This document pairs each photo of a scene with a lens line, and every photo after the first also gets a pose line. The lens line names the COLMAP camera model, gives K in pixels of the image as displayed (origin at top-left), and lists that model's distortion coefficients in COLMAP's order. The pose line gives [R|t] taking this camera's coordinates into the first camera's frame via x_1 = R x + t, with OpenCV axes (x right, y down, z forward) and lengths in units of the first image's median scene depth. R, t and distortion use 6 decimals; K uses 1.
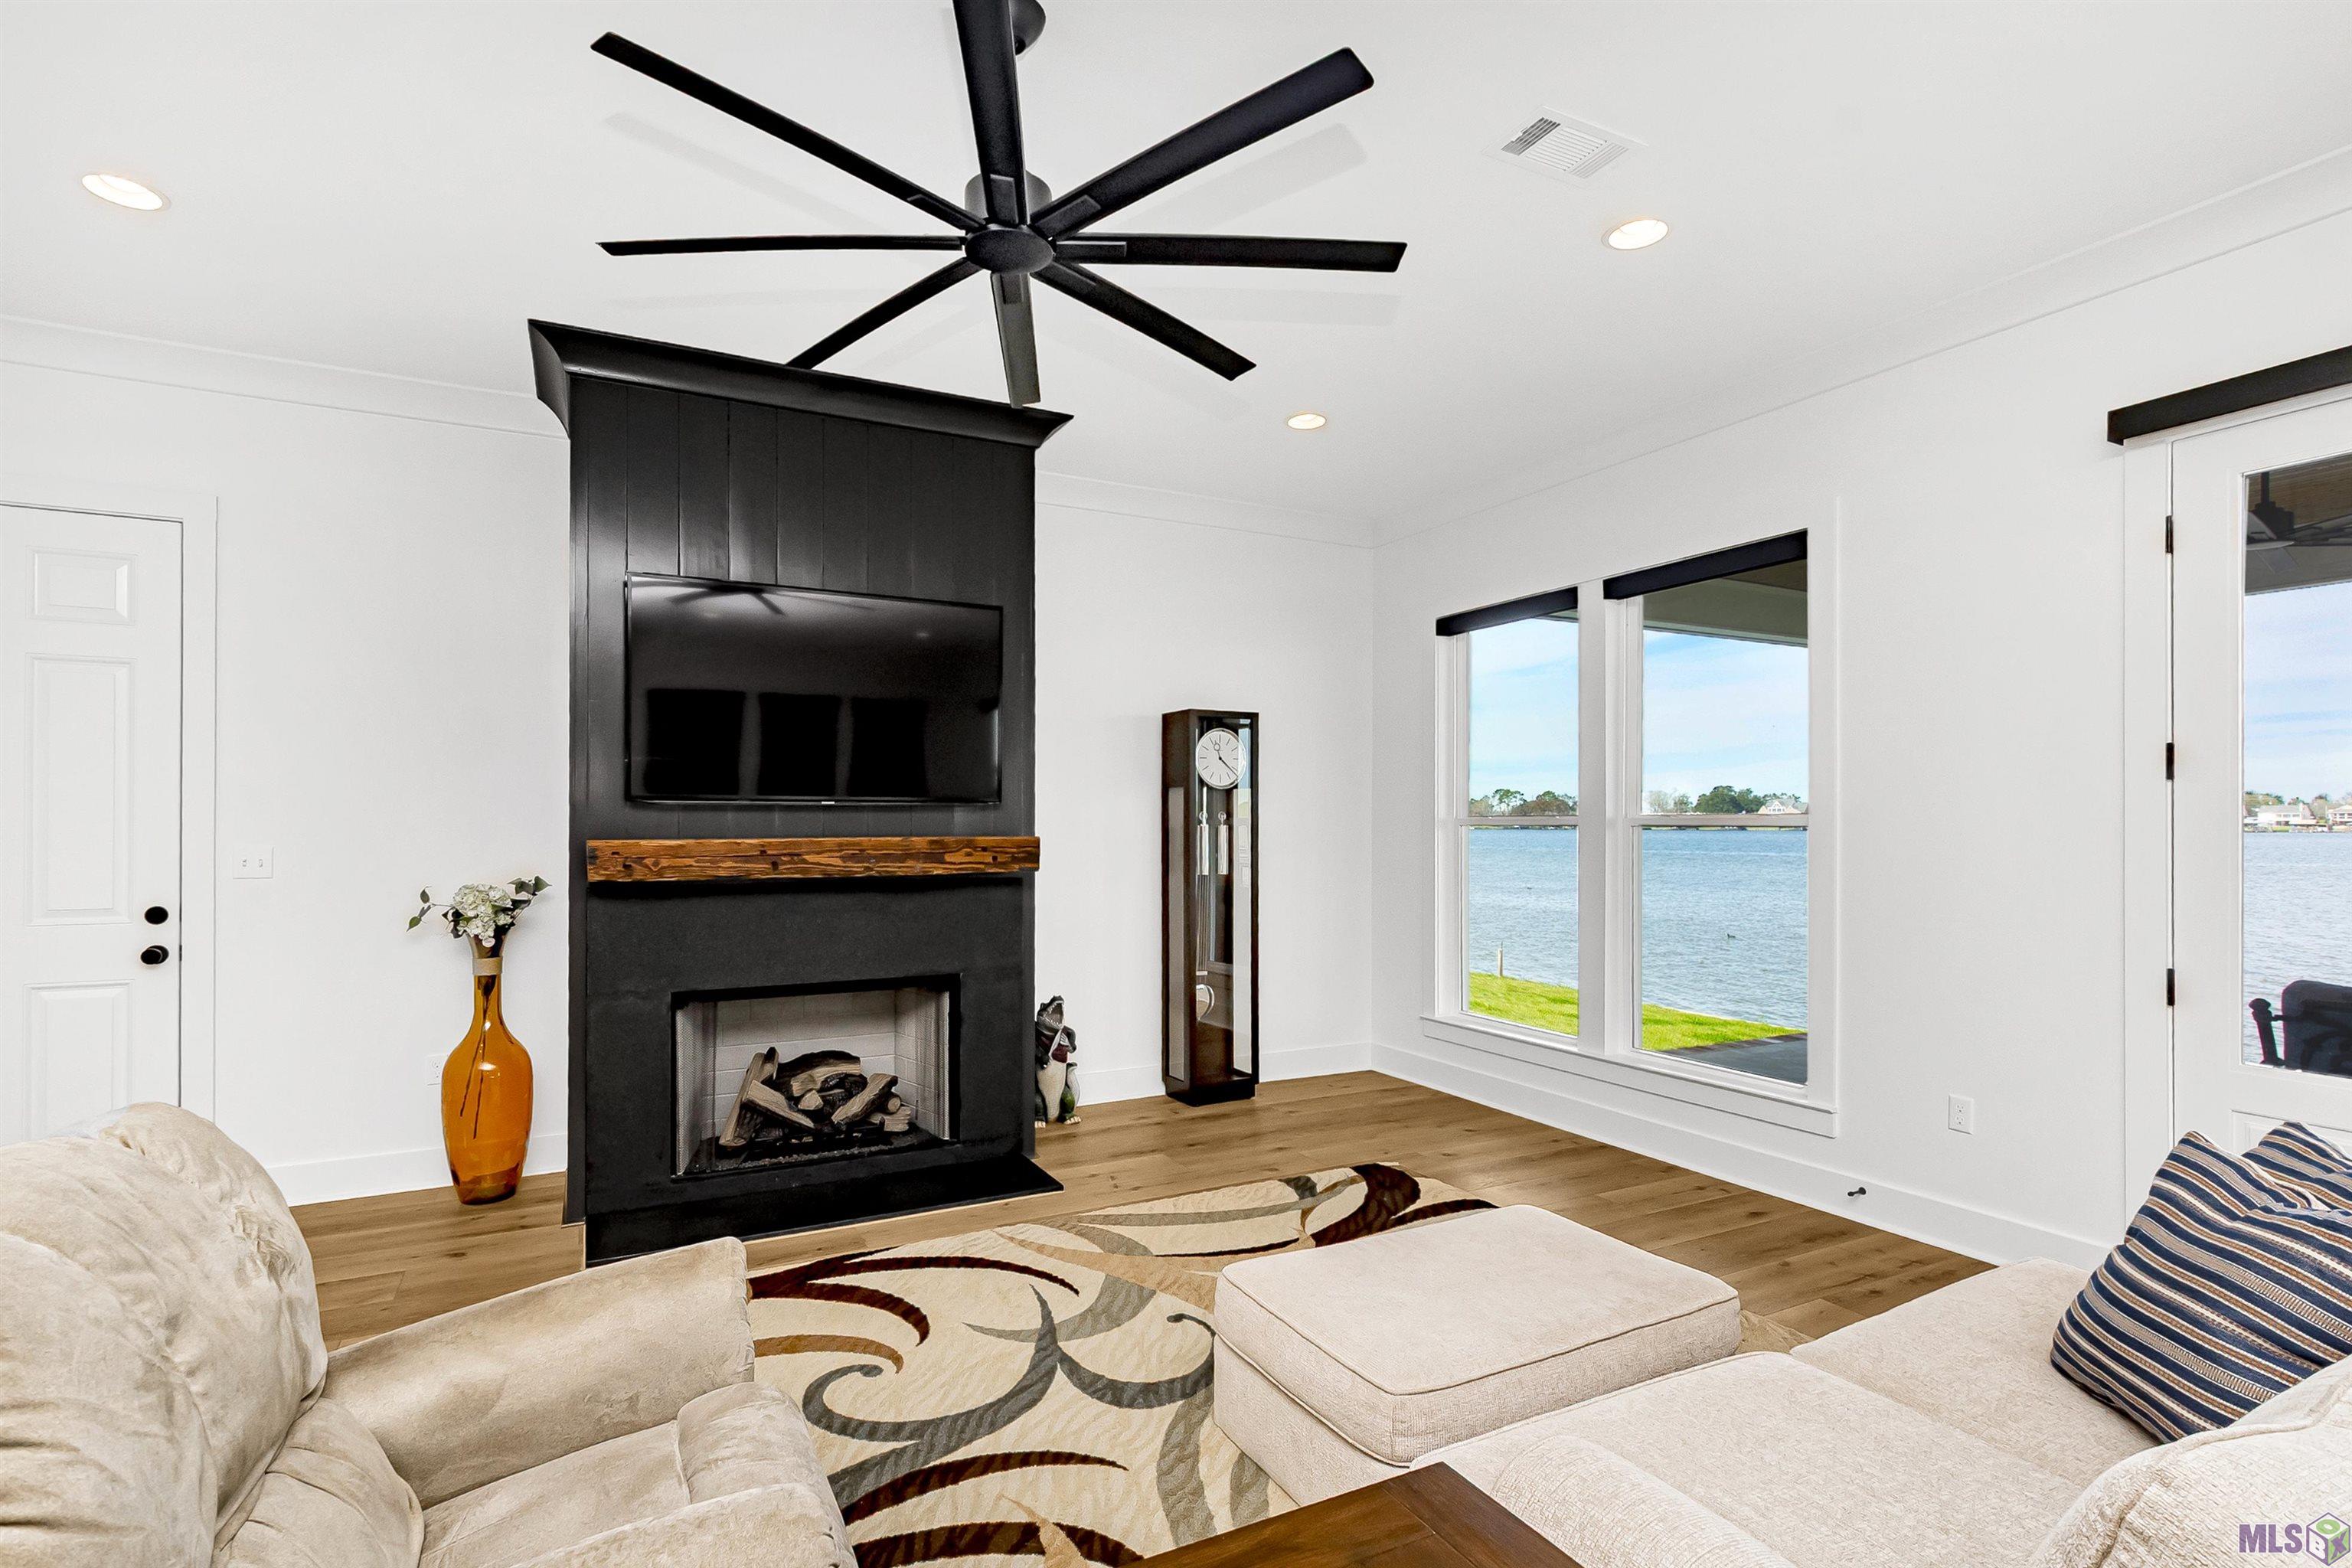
lens RADIAL K [[1084.4, 0, 1197.3], [0, 1084.4, 809.6], [0, 0, 1]] dist [0.009834, -0.001880]
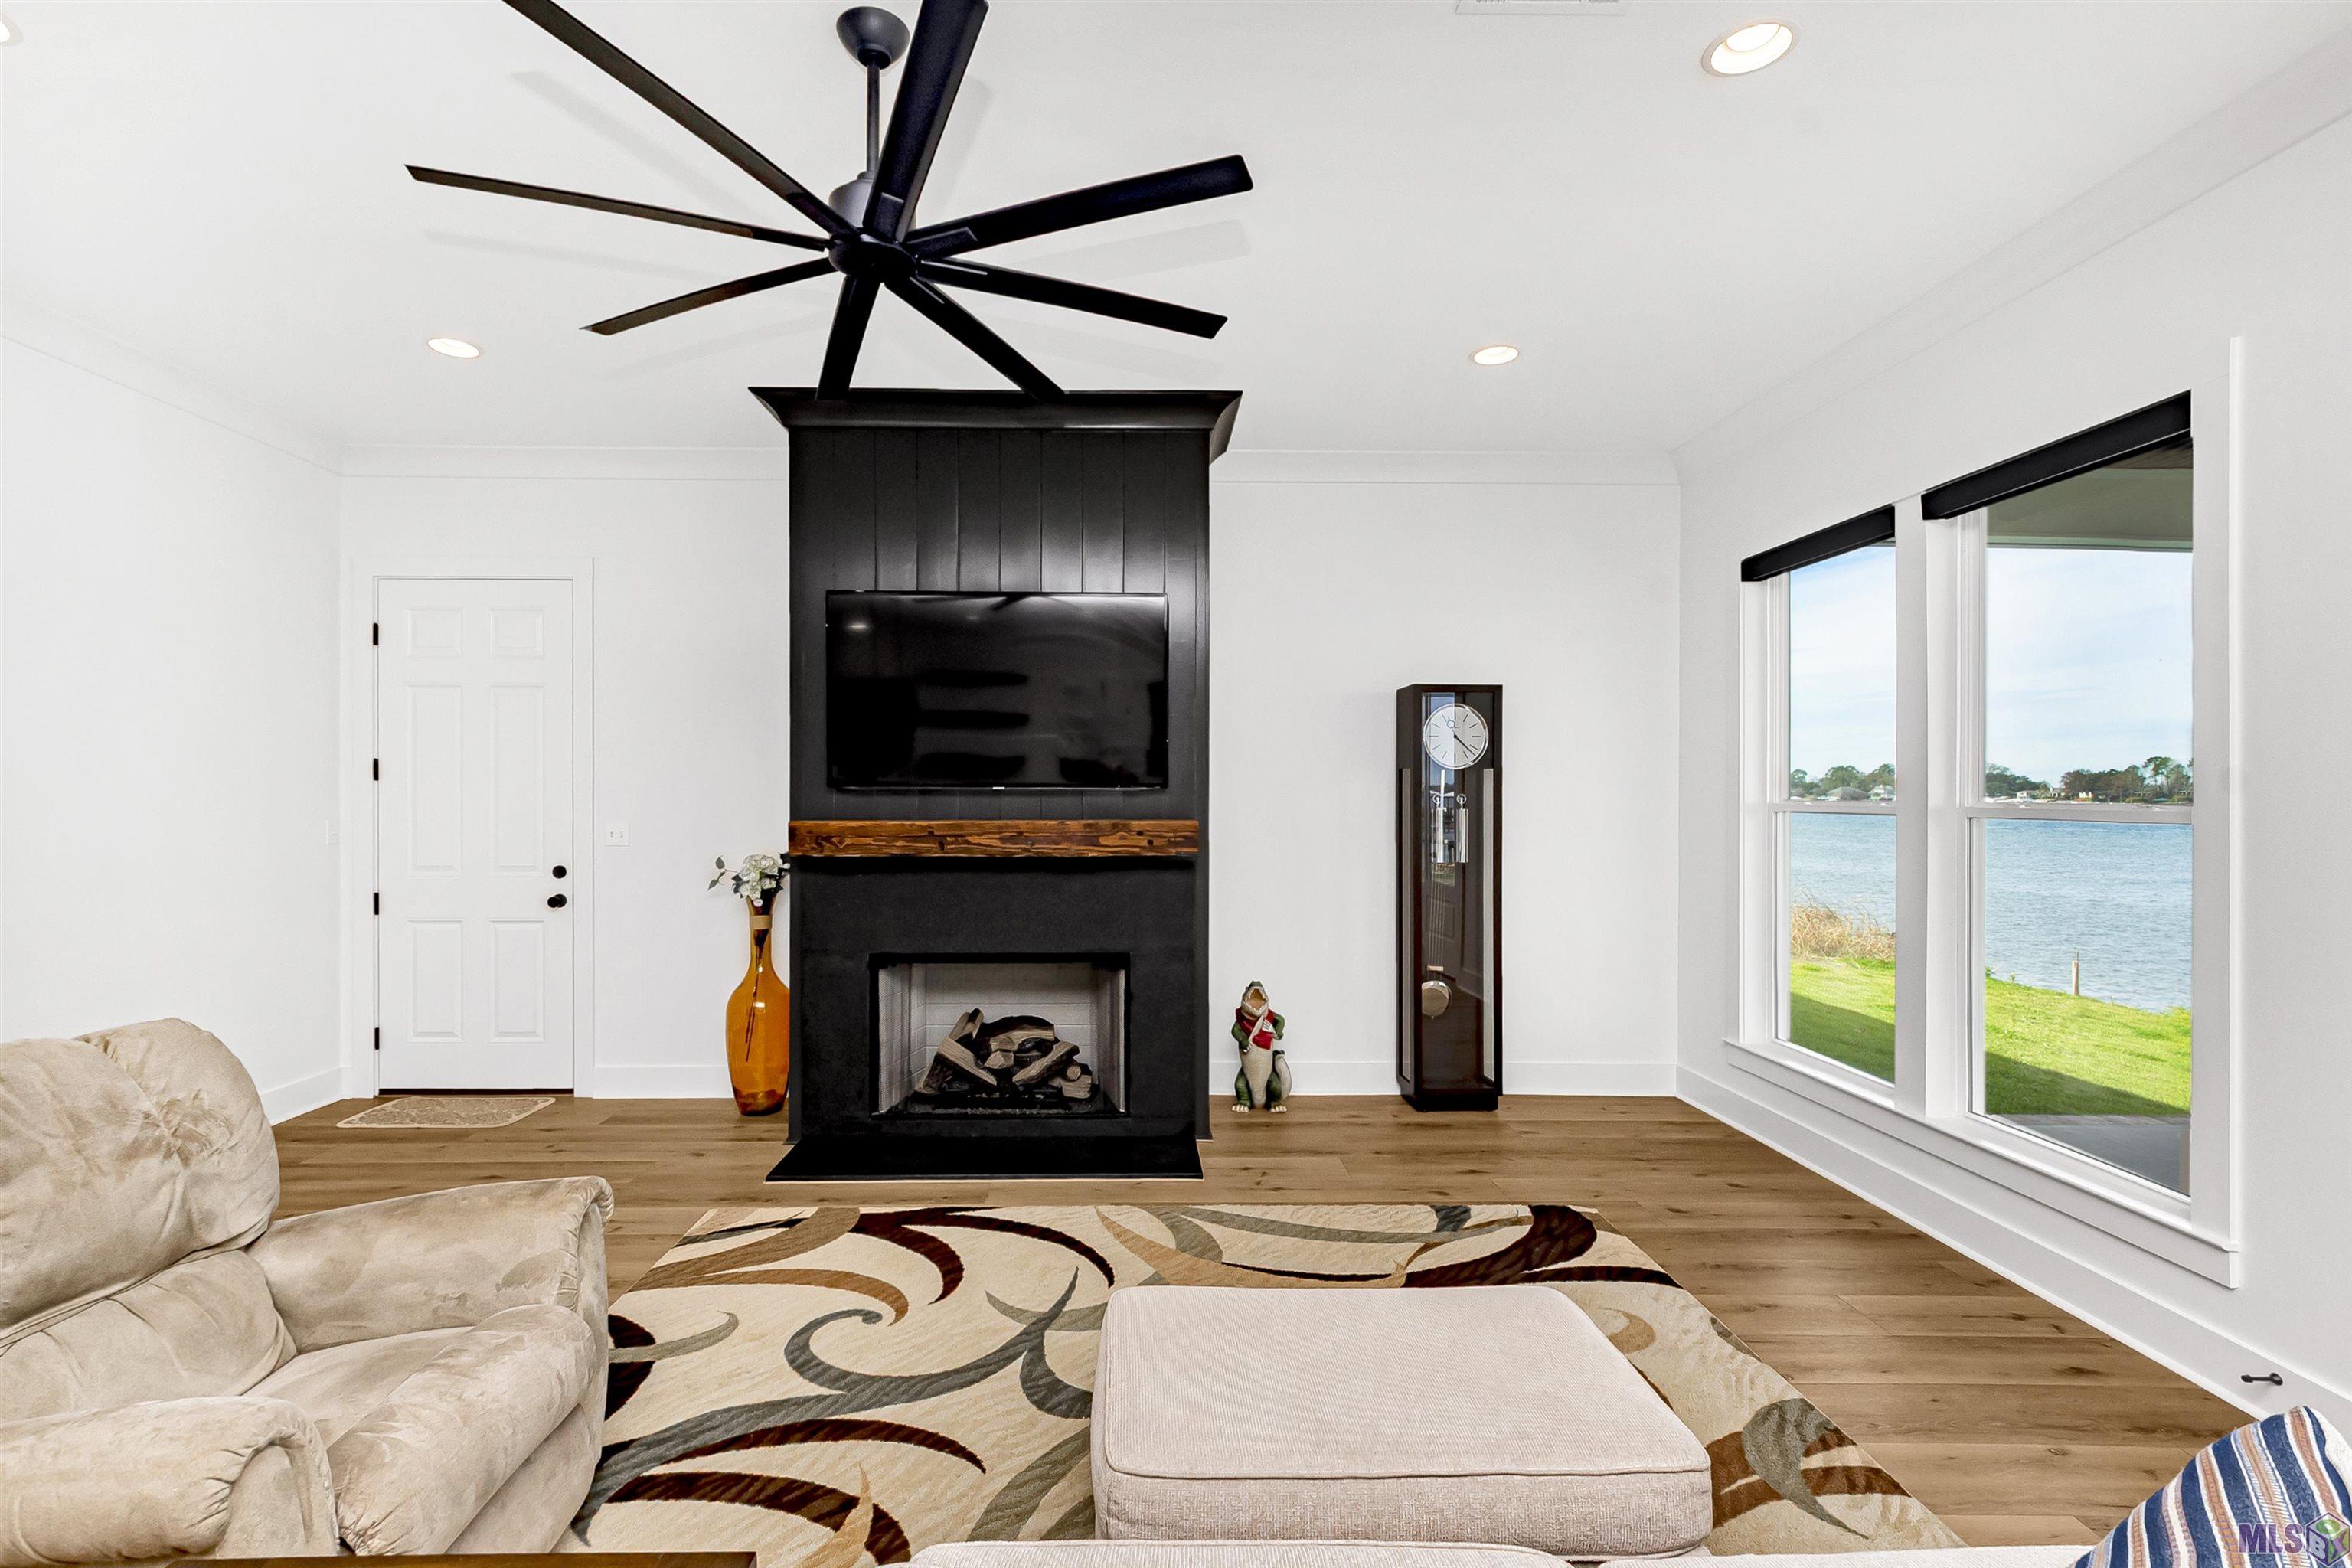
lens RADIAL K [[1084.4, 0, 1189.4], [0, 1084.4, 791.3], [0, 0, 1]] dist [0.009834, -0.001880]
pose [[0.899180, 0.001223, -0.437578, 0.308814], [0.003043, 0.999954, 0.009048, -0.012048], [0.437569, -0.009468, 0.899135, 0.114311]]
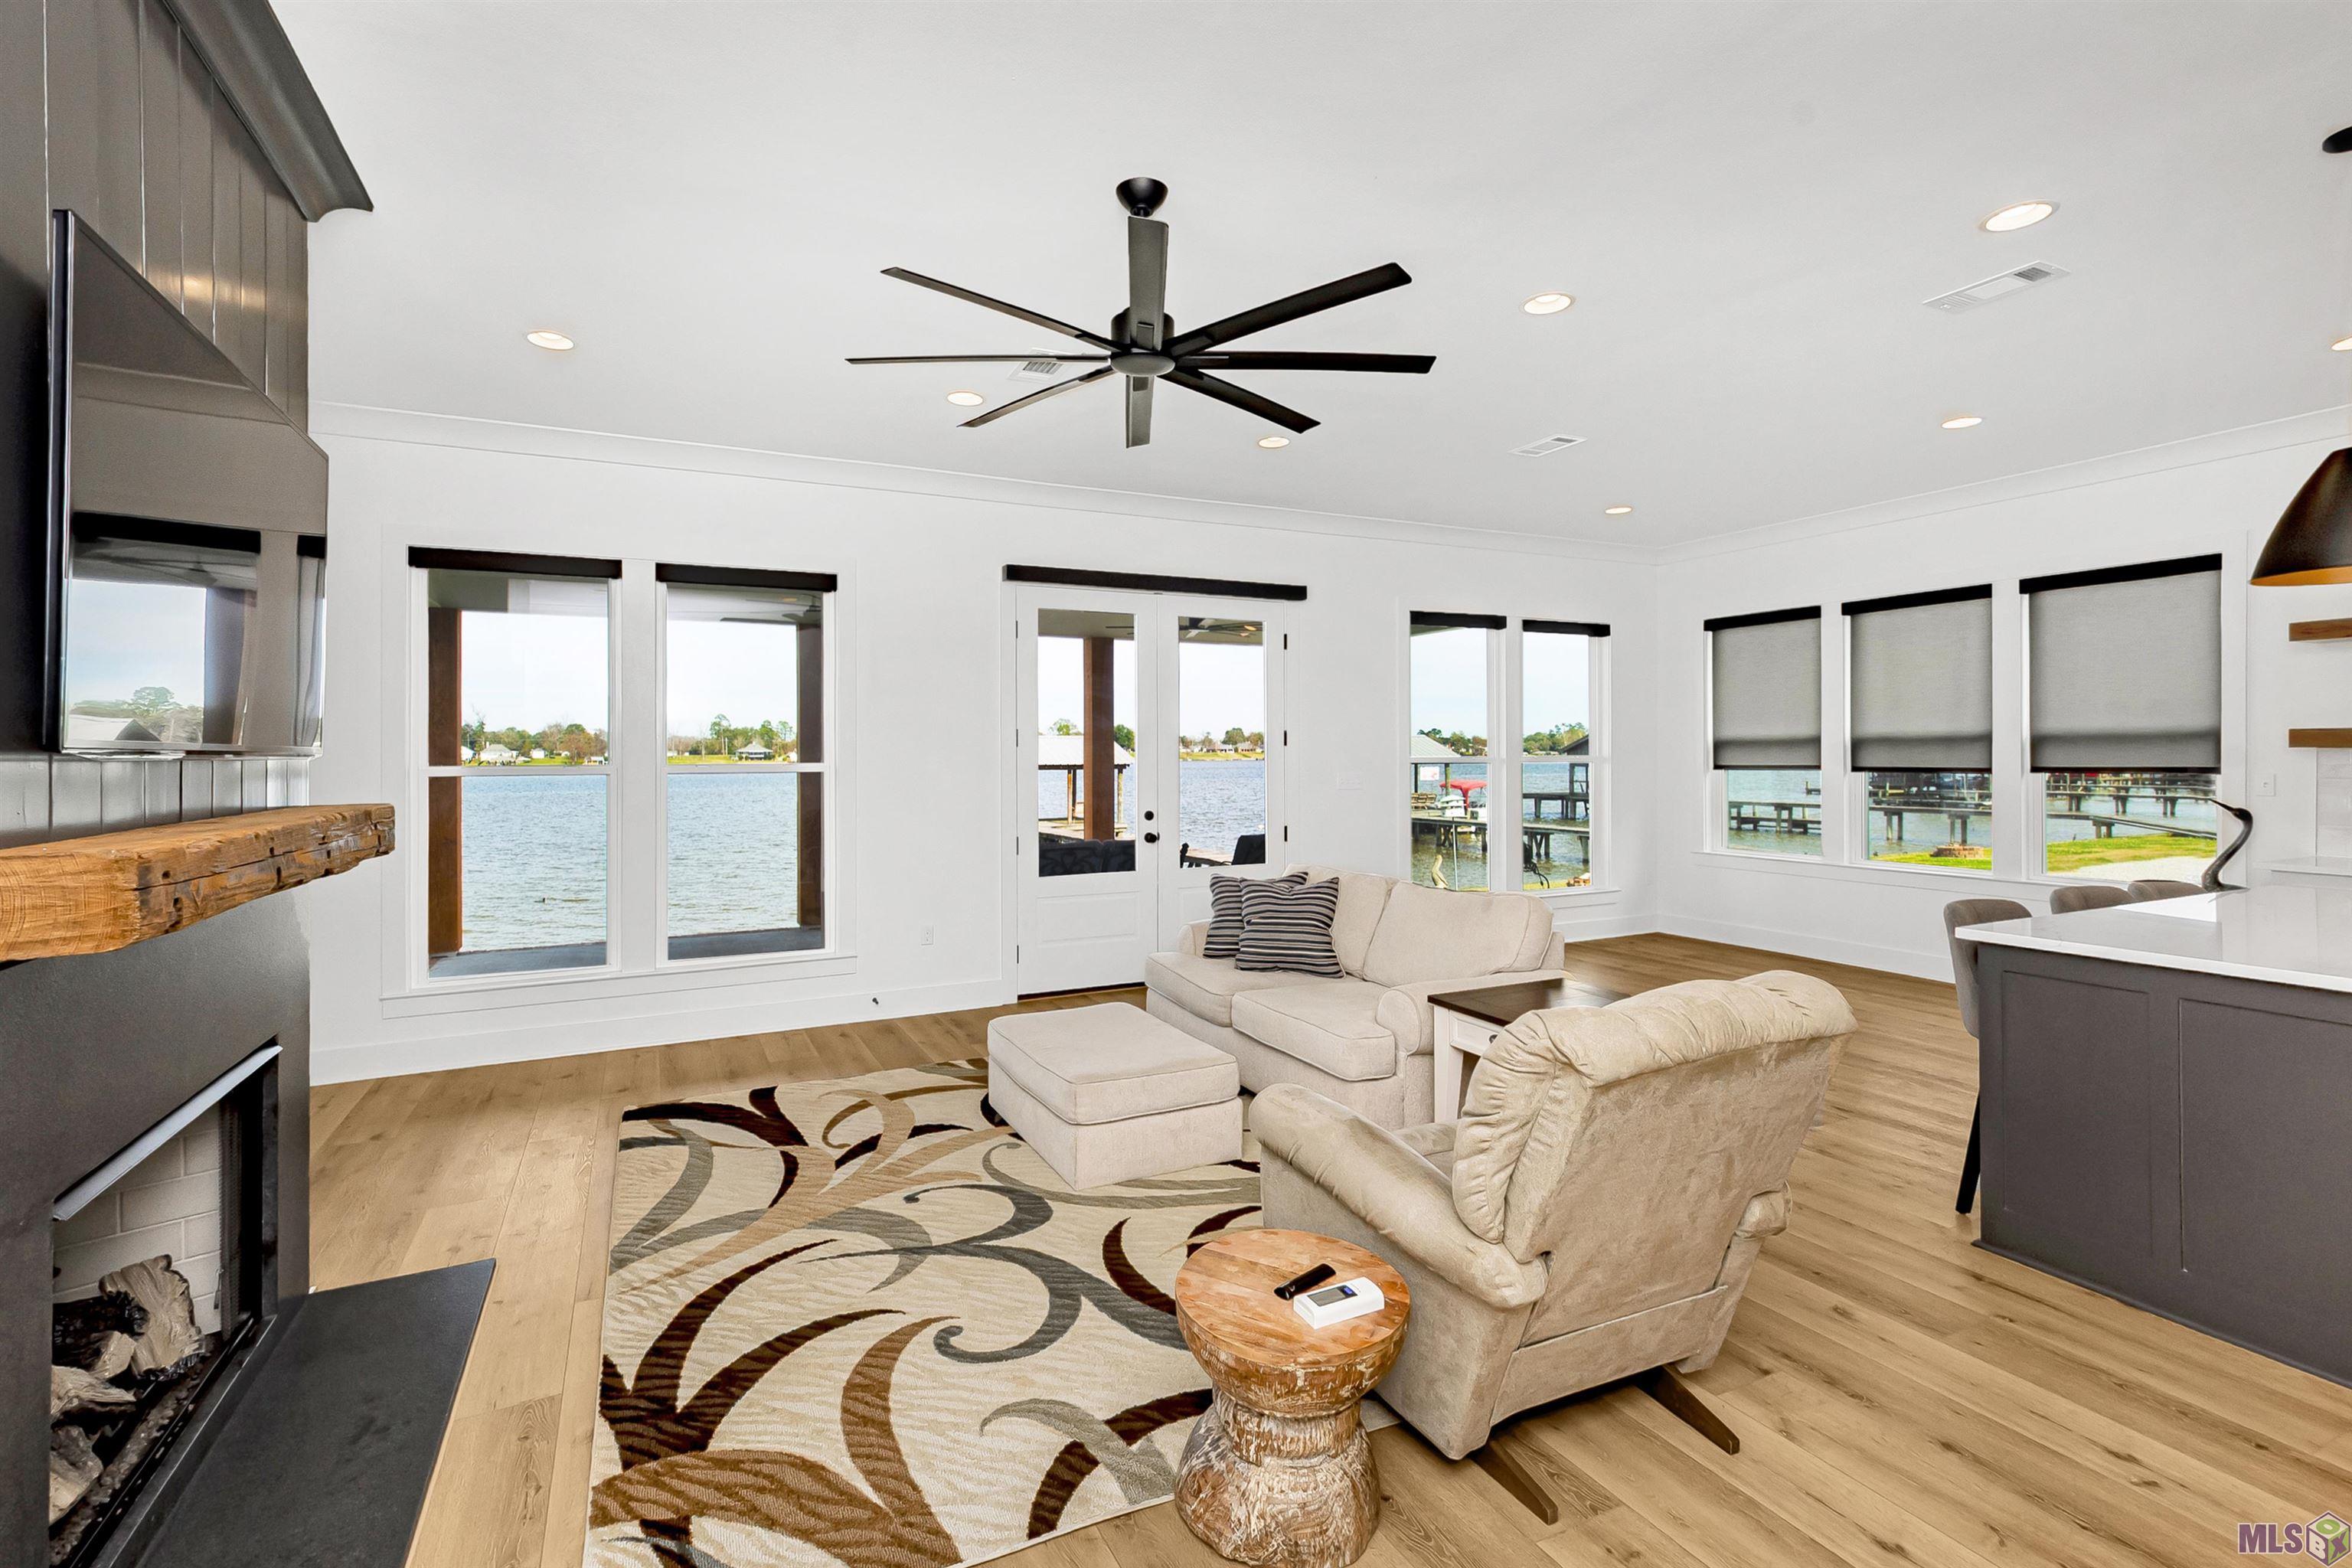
lens RADIAL K [[1084.4, 0, 1126.3], [0, 1084.4, 751.3], [0, 0, 1]] dist [0.009834, -0.001880]
pose [[0.042728, 0.006713, 0.999064, -0.890222], [-0.010445, 0.999926, -0.006272, -0.007965], [-0.999032, -0.010167, 0.042795, 0.547745]]
